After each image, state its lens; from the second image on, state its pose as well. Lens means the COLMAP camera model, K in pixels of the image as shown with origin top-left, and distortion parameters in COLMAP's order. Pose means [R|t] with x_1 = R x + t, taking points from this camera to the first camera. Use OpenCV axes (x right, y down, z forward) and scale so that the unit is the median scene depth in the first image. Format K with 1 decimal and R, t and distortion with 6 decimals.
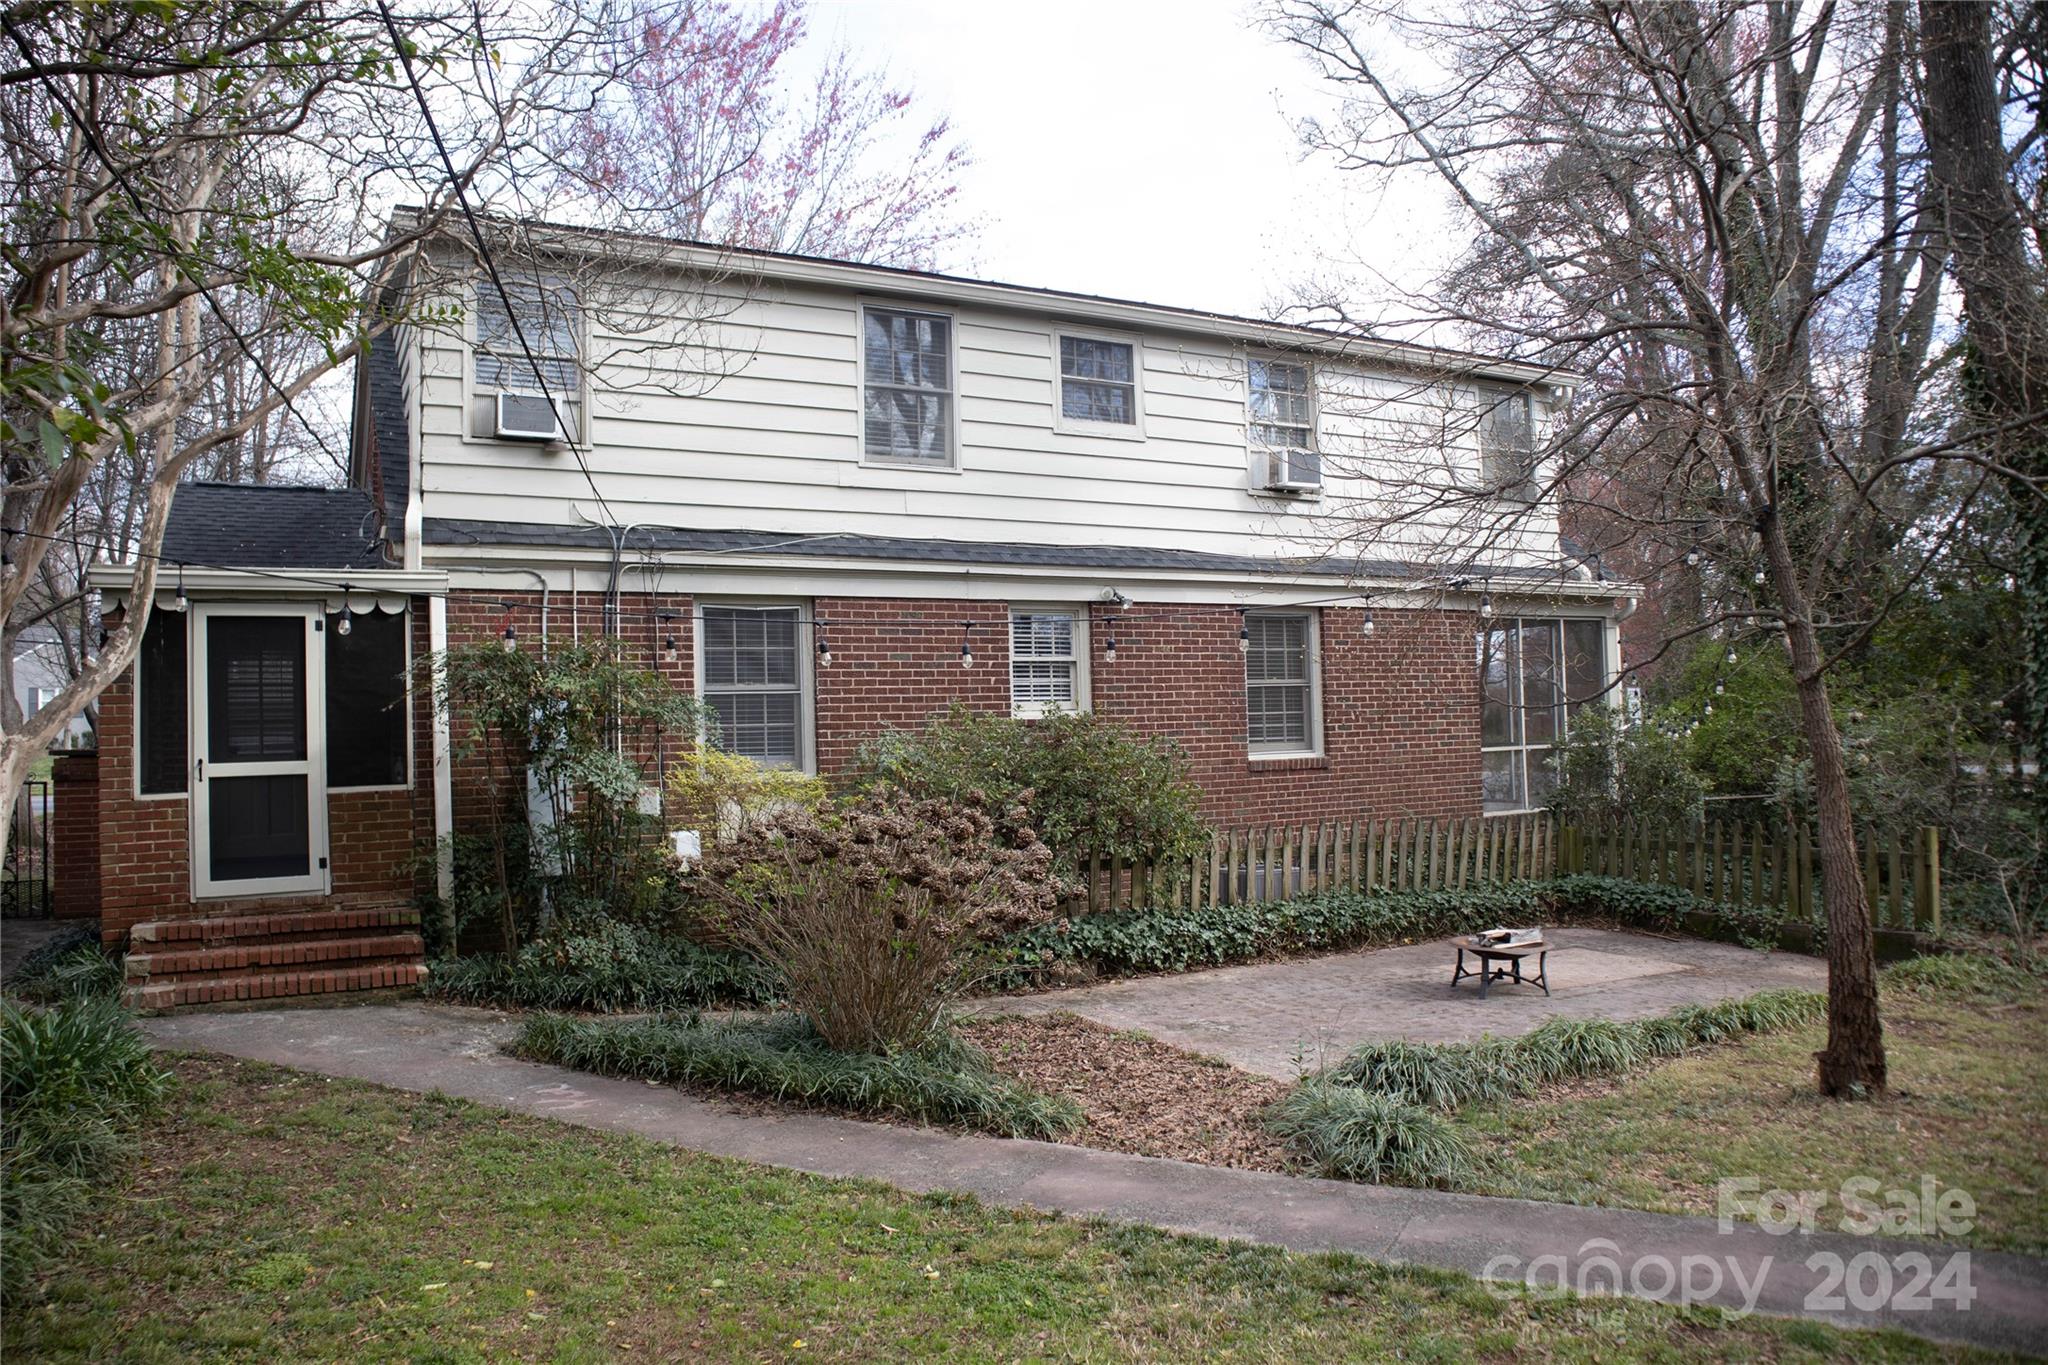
lens RADIAL K [[1423.1, 0, 1024.0], [0, 1423.1, 682.5], [0, 0, 1]] dist [-0.129438, 0.092252]
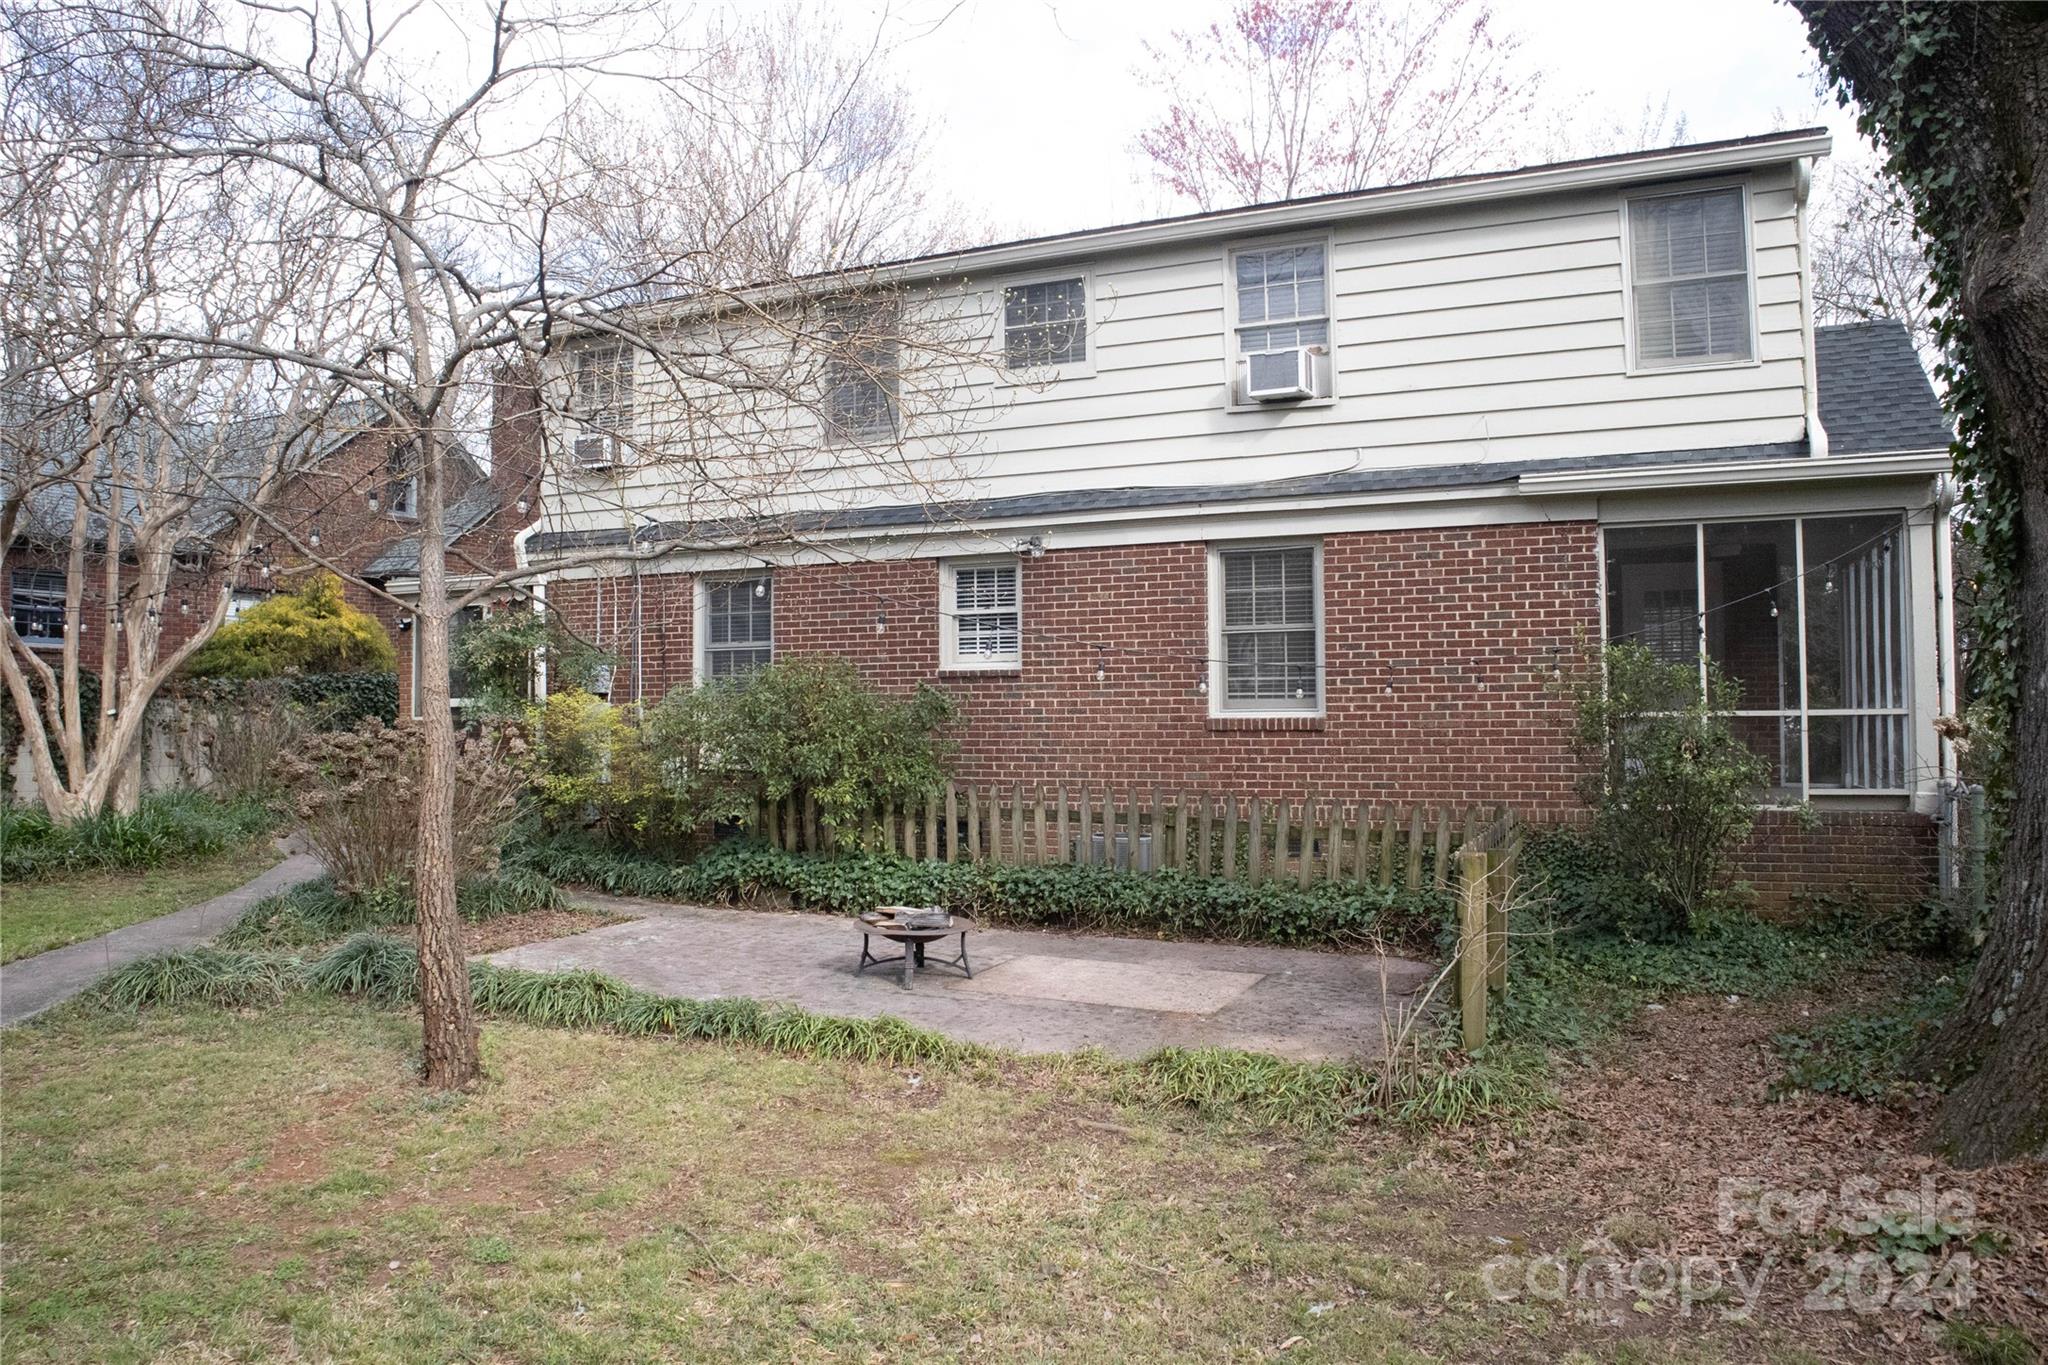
lens RADIAL K [[1423.1, 0, 1024.0], [0, 1423.1, 682.5], [0, 0, 1]] dist [-0.129438, 0.092252]
pose [[0.608828, 0.011498, -0.793219, 0.819012], [0.022527, 0.999241, 0.031775, 0.002585], [0.792982, -0.037214, 0.608107, 0.387057]]
